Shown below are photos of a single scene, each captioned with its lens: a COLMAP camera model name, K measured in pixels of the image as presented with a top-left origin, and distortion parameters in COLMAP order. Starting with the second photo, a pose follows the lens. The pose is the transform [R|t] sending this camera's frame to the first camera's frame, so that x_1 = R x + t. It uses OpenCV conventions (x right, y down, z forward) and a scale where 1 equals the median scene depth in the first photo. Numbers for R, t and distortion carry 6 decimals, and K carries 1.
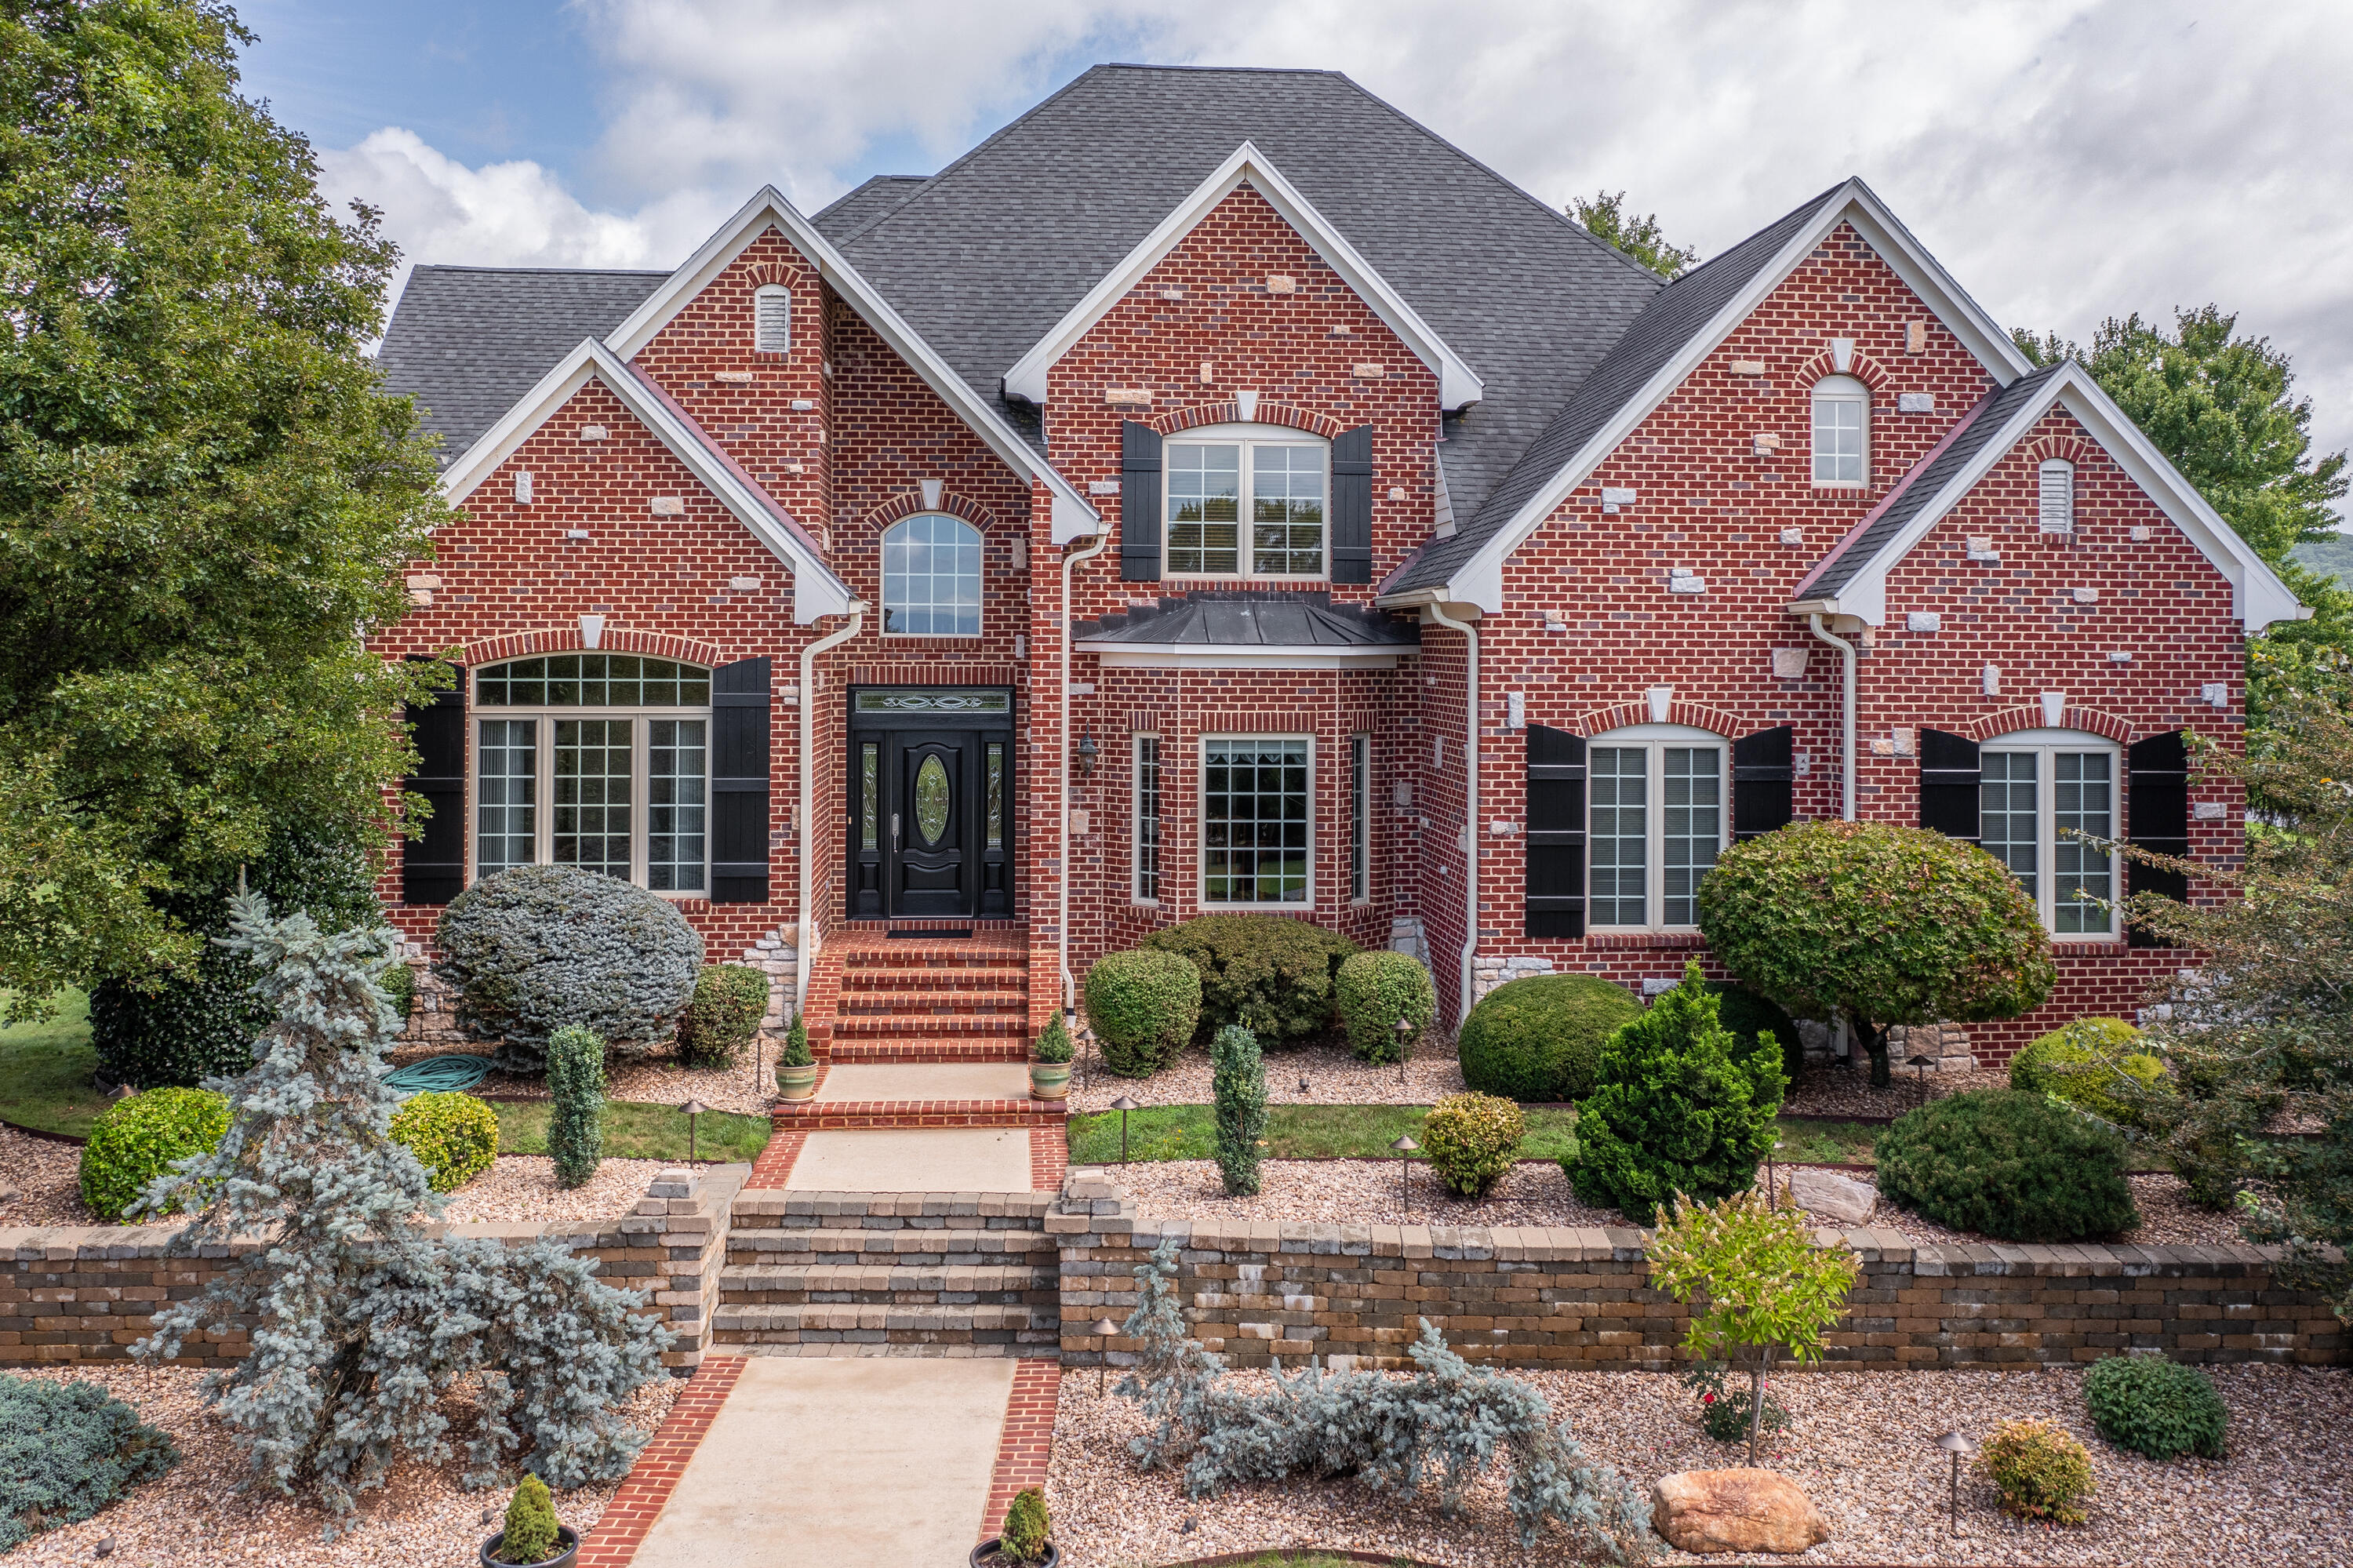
lens RADIAL K [[1931.0, 0, 1184.6], [0, 1931.0, 618.7], [0, 0, 1]] dist [-0.003504, 0.006951]
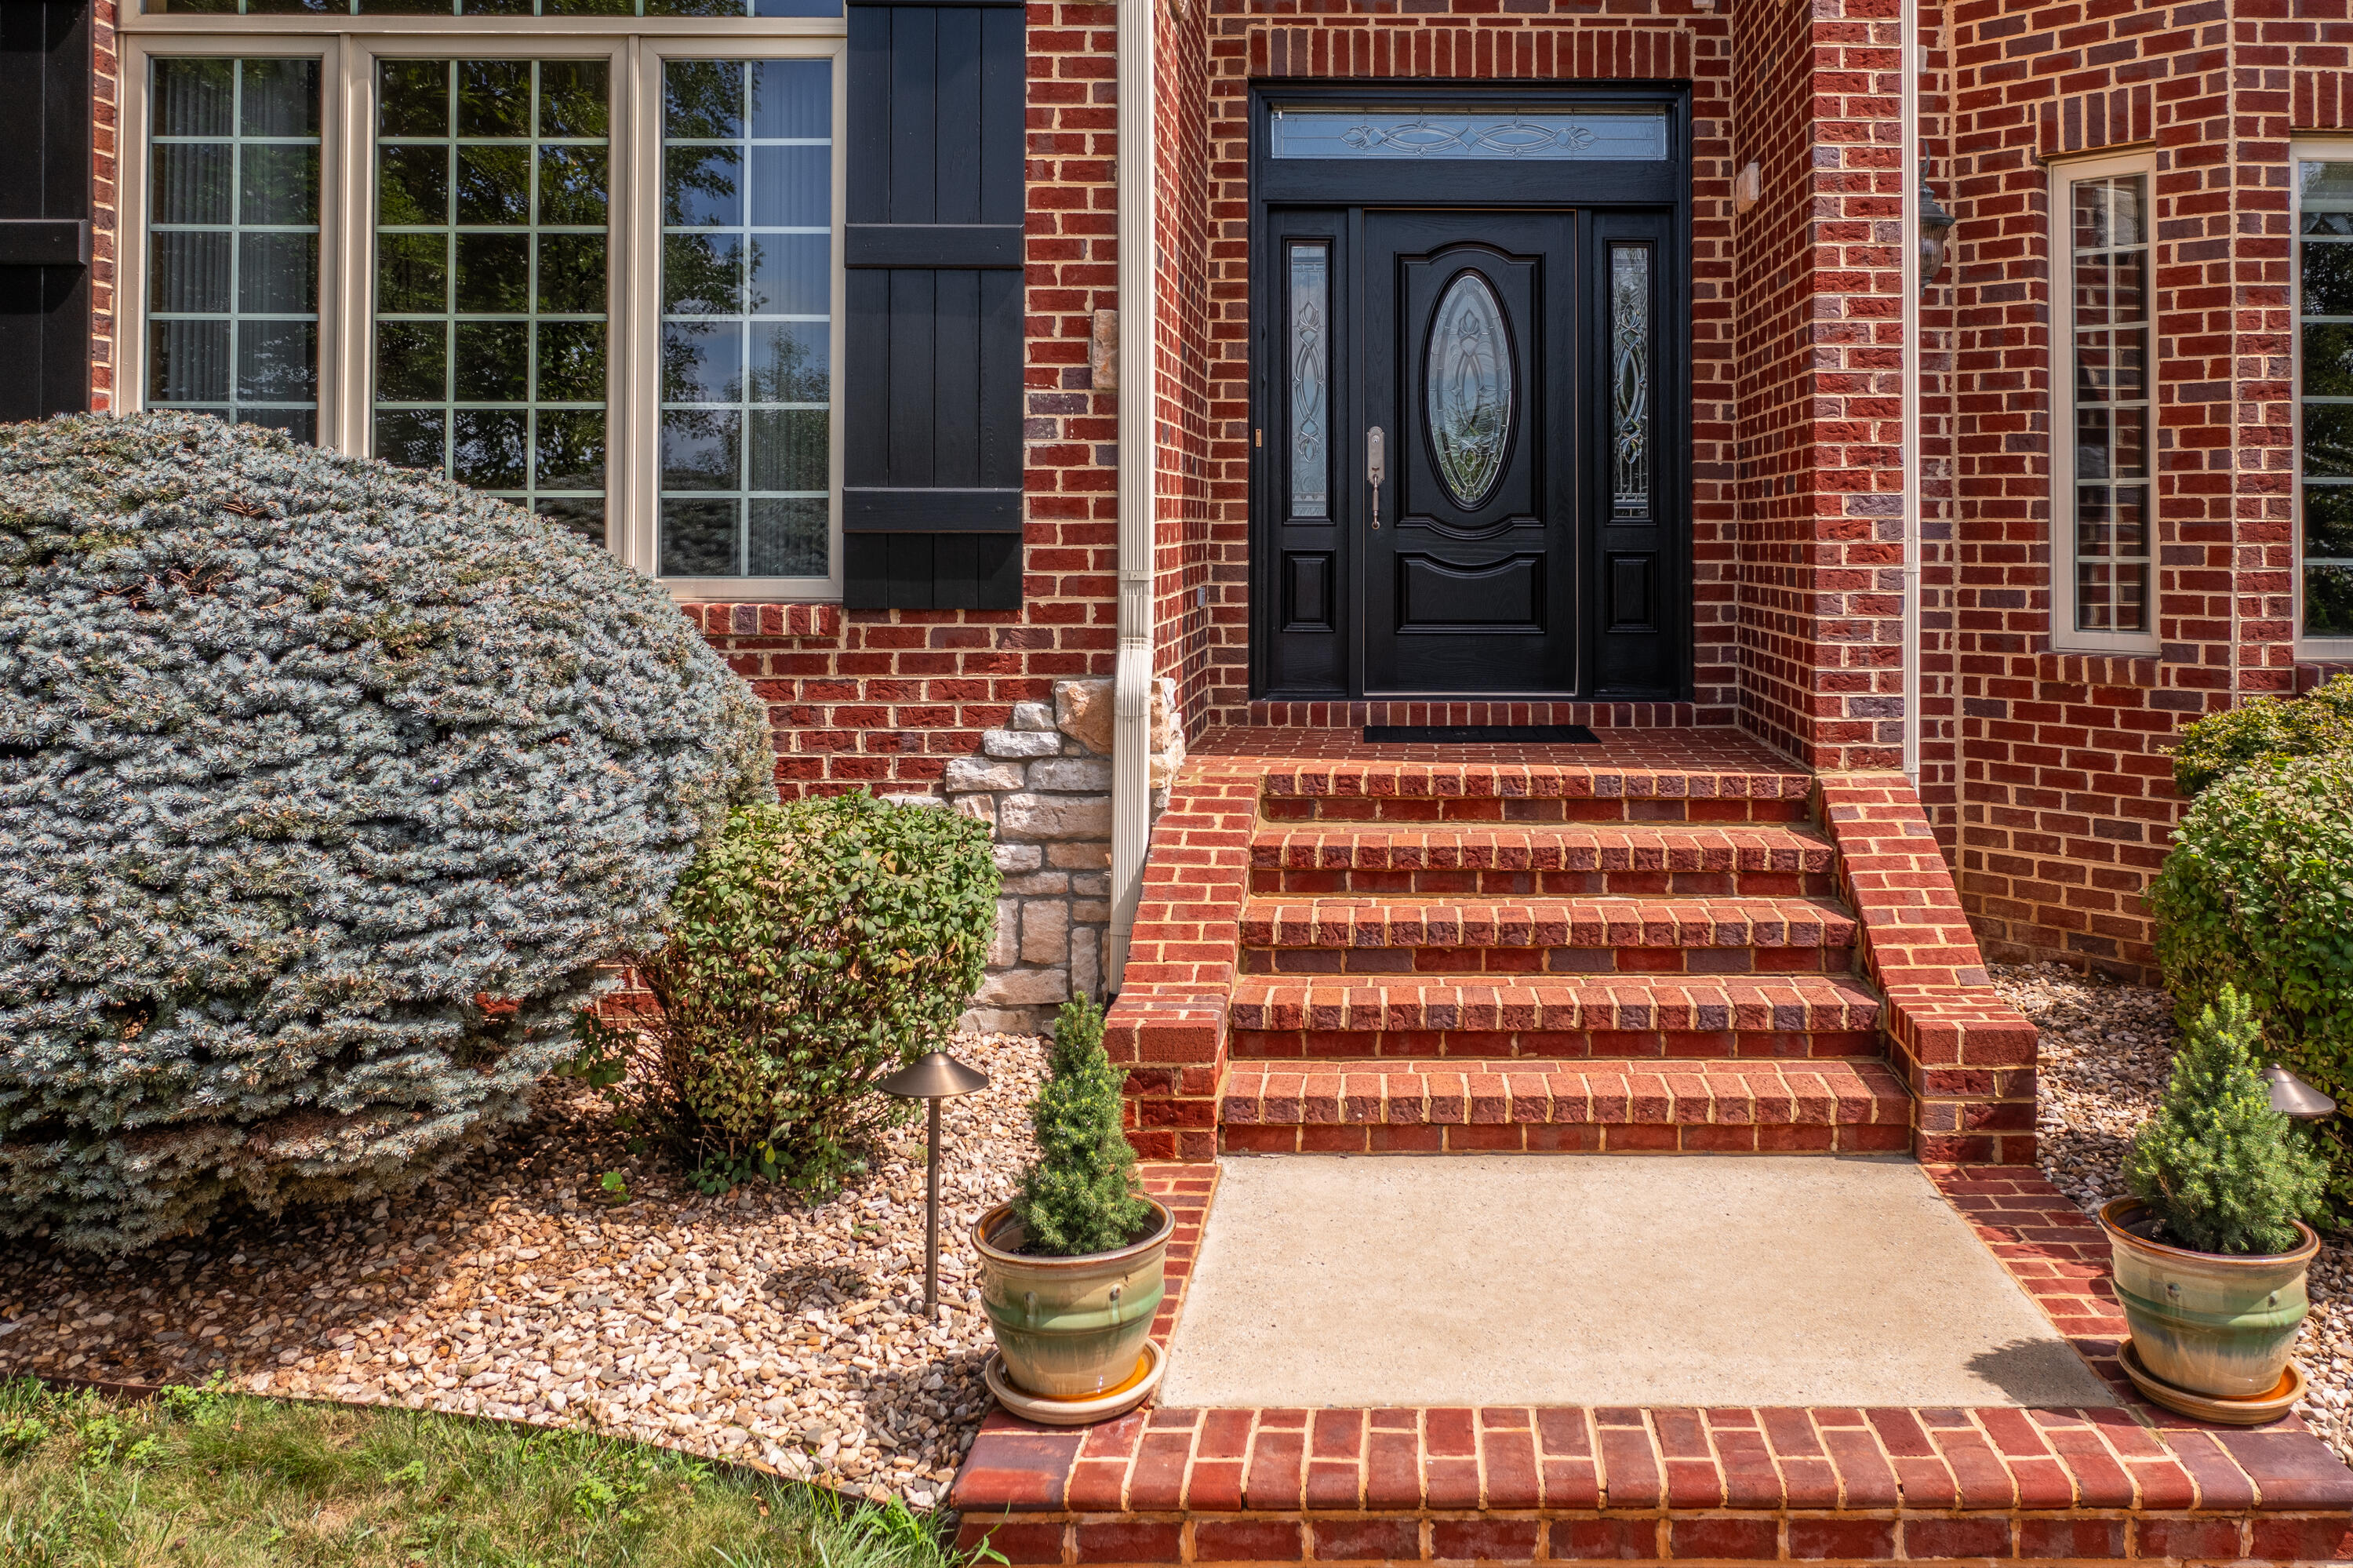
lens RADIAL K [[1924.5, 0, 1410.8], [0, 1924.5, 498.9], [0, 0, 1]] dist [-0.007283, 0.005653]
pose [[0.997640, -0.004196, -0.068528, -0.129198], [0.004059, 0.999989, -0.002141, 0.128988], [0.068536, 0.001858, 0.997647, 0.686244]]
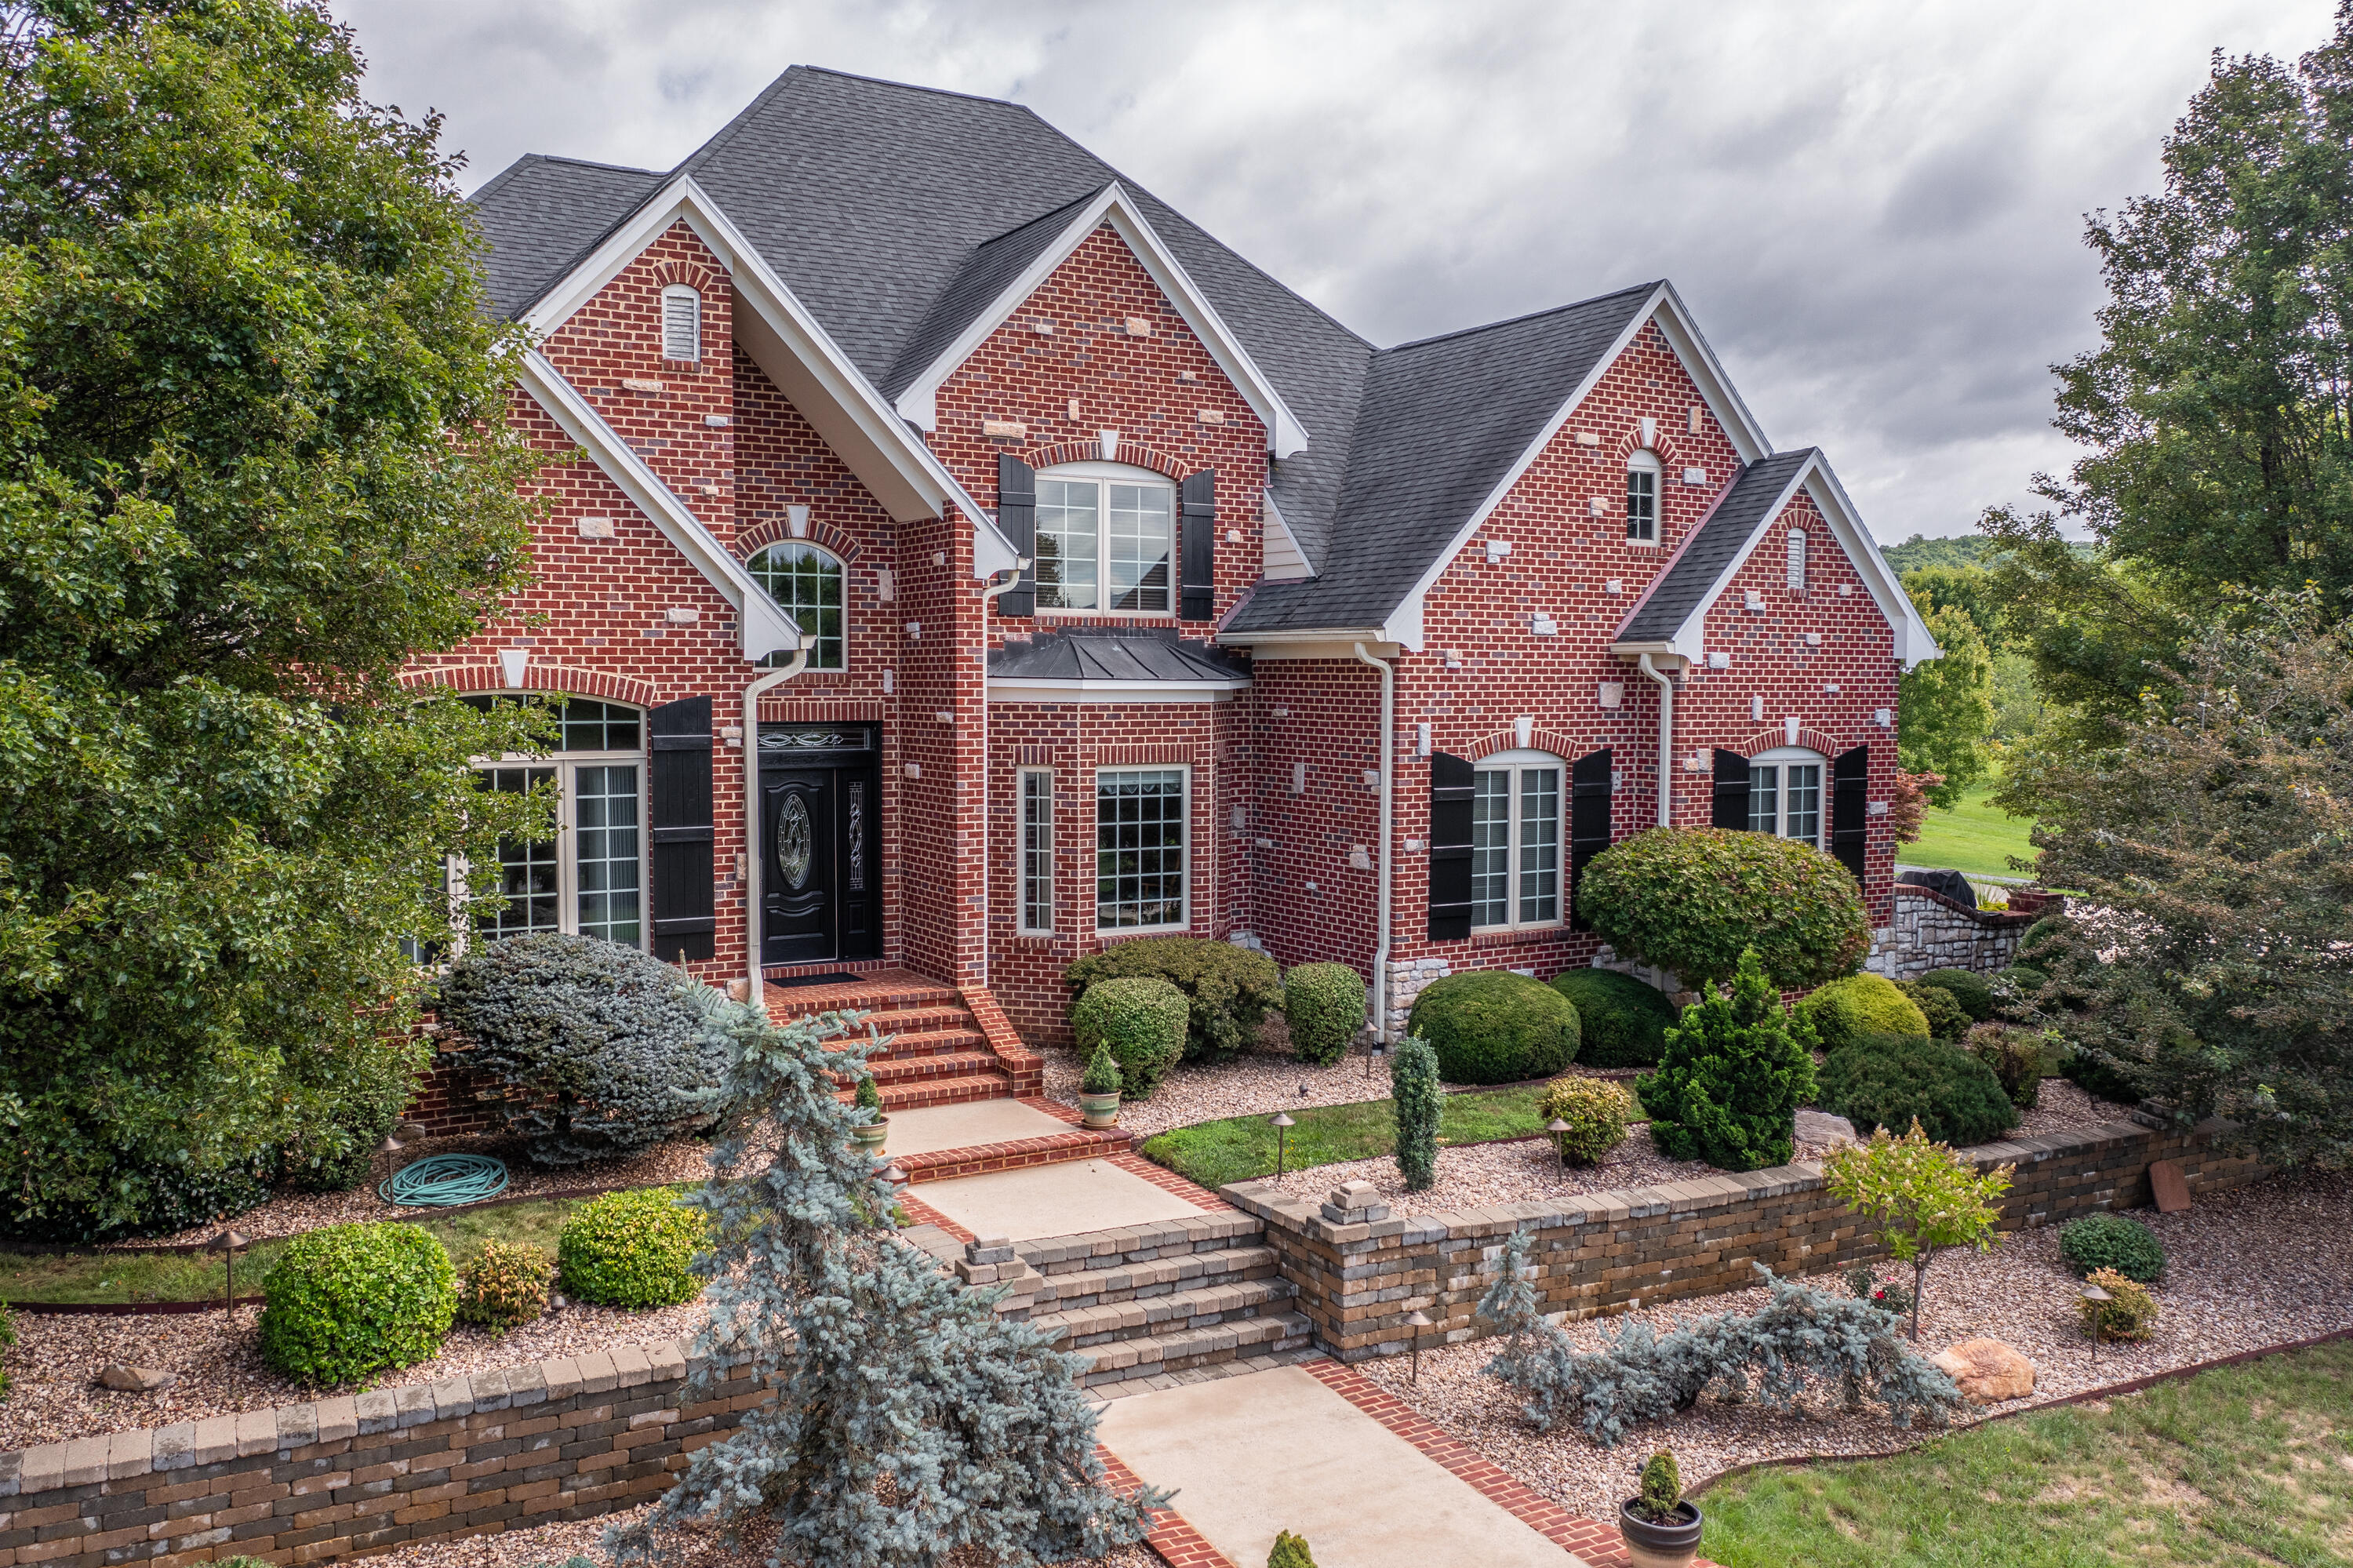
lens RADIAL K [[1876.5, 0, 1186.1], [0, 1876.5, 772.7], [0, 0, 1]] dist [-0.003918, 0.002096]
pose [[0.891878, -0.025746, 0.451543, -0.419466], [-0.007154, 0.997451, 0.071001, -0.008802], [-0.452220, -0.066554, 0.889420, 0.095563]]
